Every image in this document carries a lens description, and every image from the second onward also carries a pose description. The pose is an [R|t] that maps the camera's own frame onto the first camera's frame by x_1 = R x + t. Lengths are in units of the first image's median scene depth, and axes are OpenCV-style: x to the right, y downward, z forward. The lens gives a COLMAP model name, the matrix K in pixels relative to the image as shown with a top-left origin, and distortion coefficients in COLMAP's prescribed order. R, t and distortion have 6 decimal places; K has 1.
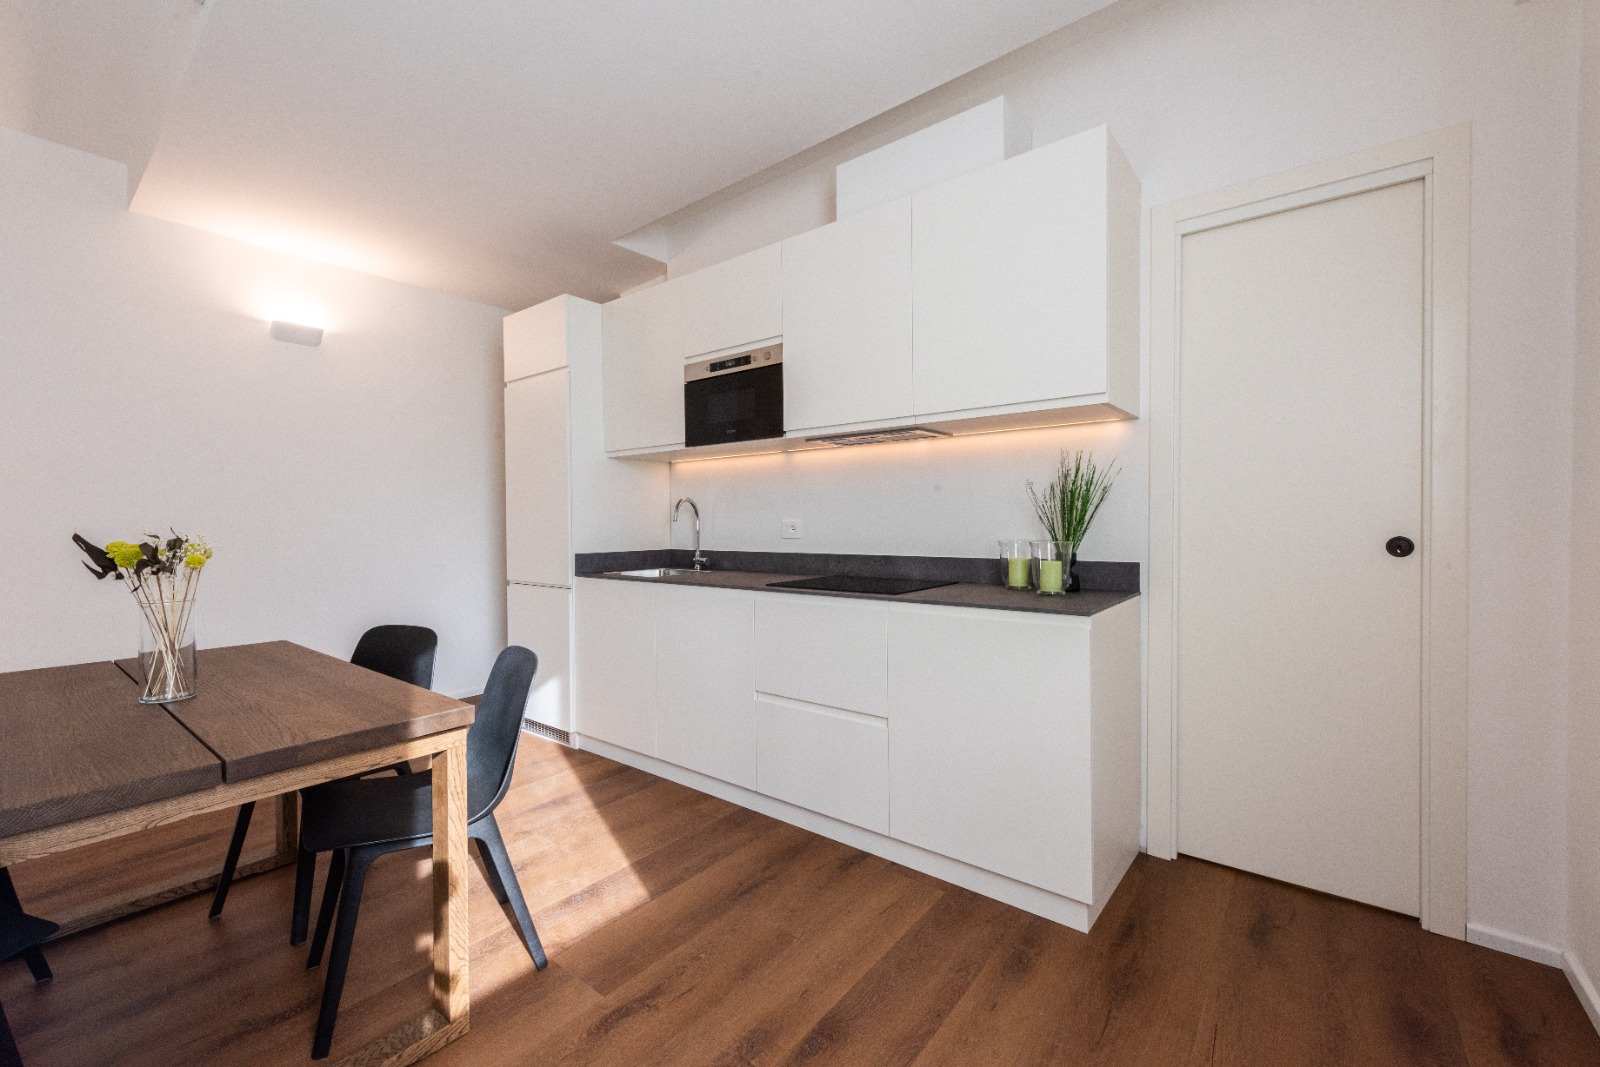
lens RADIAL K [[669.7, 0, 803.3], [0, 669.7, 527.0], [0, 0, 1]] dist [0.000487, -0.001287]
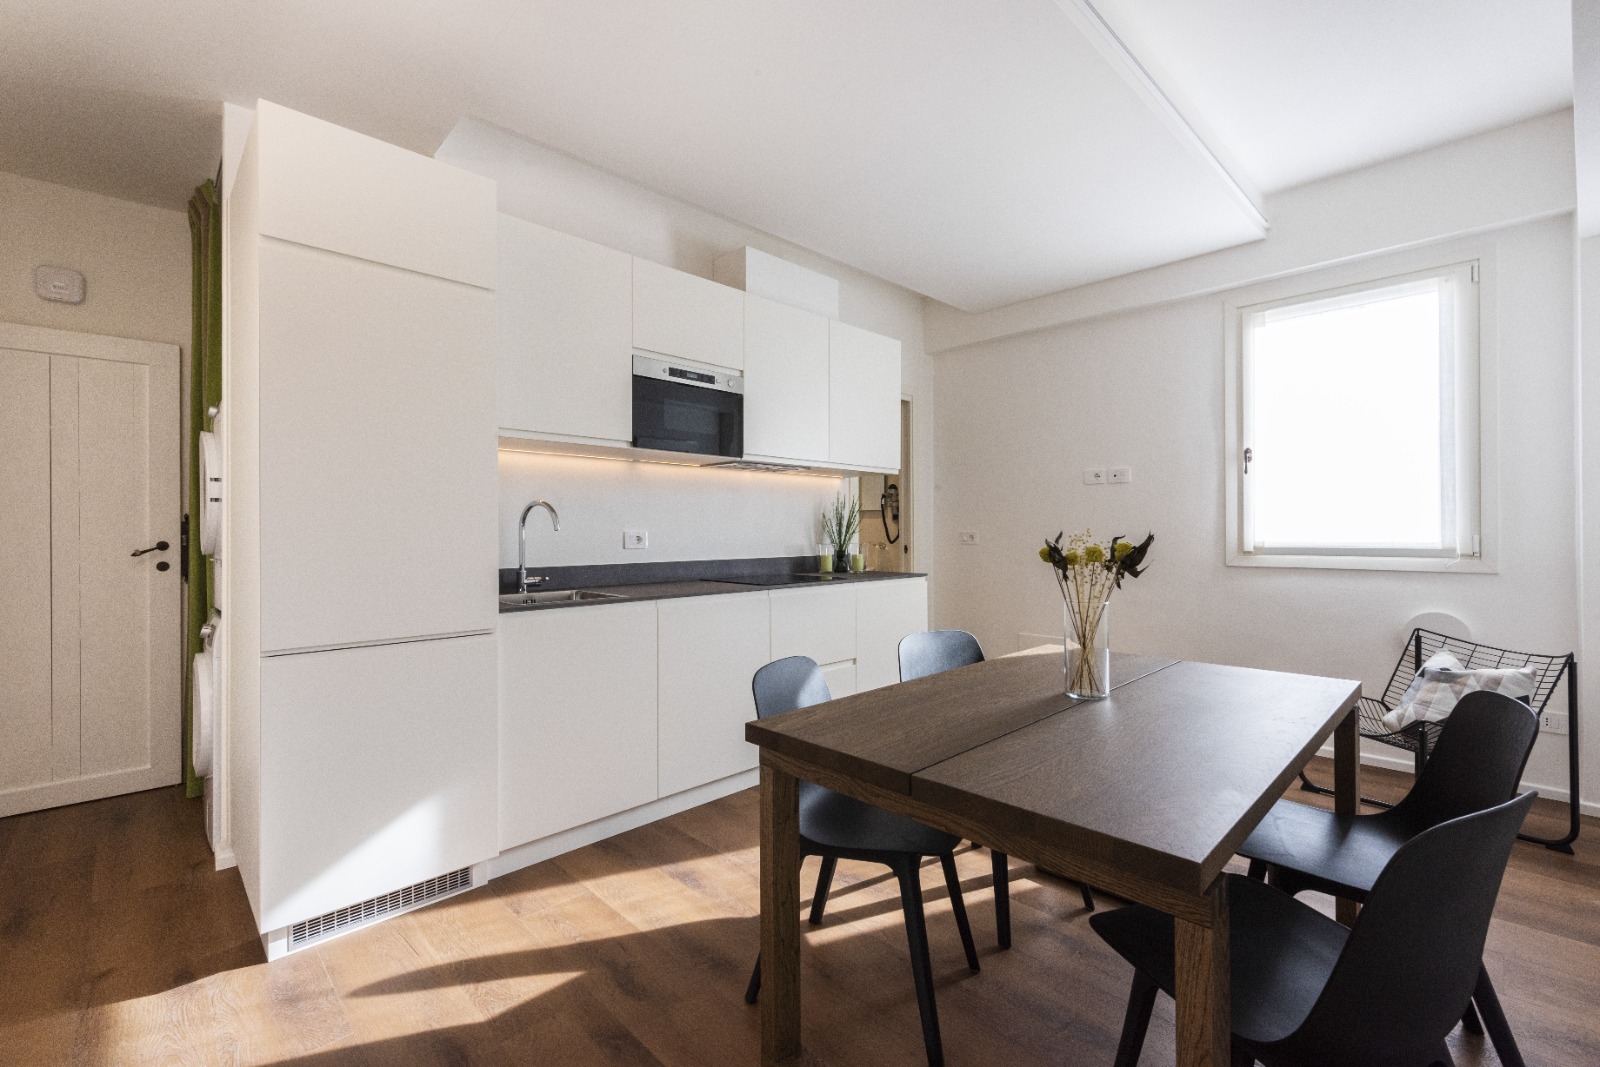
lens RADIAL K [[669.7, 0, 799.4], [0, 669.7, 525.4], [0, 0, 1]] dist [0.000487, -0.001287]
pose [[0.122096, 0.021064, 0.992295, -1.111236], [0.018475, 0.999553, -0.023491, 0.011240], [-0.992346, 0.021200, 0.121652, 0.725461]]
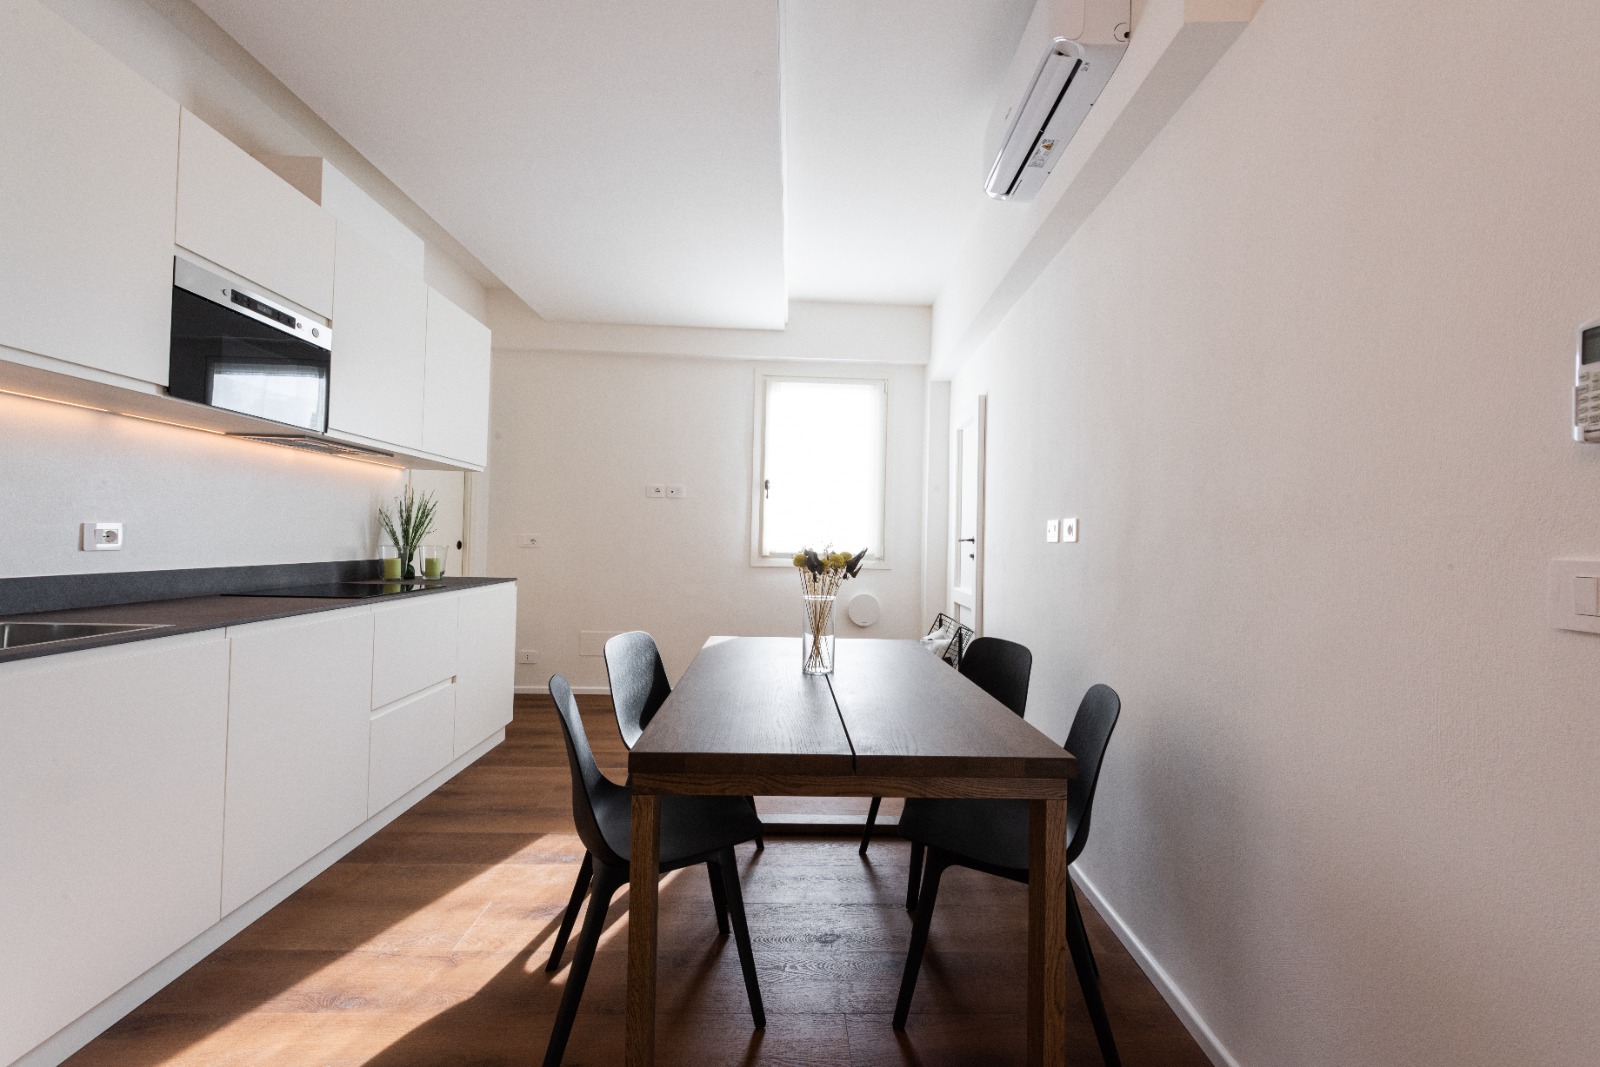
lens RADIAL K [[615.7, 0, 798.2], [0, 615.7, 530.2], [0, 0, 1]] dist [-0.010053, -0.000224]
pose [[-0.653401, 0.008233, 0.756967, -1.002559], [-0.004081, 0.999888, -0.014398, 0.003308], [-0.757001, -0.012497, -0.653294, 1.001206]]
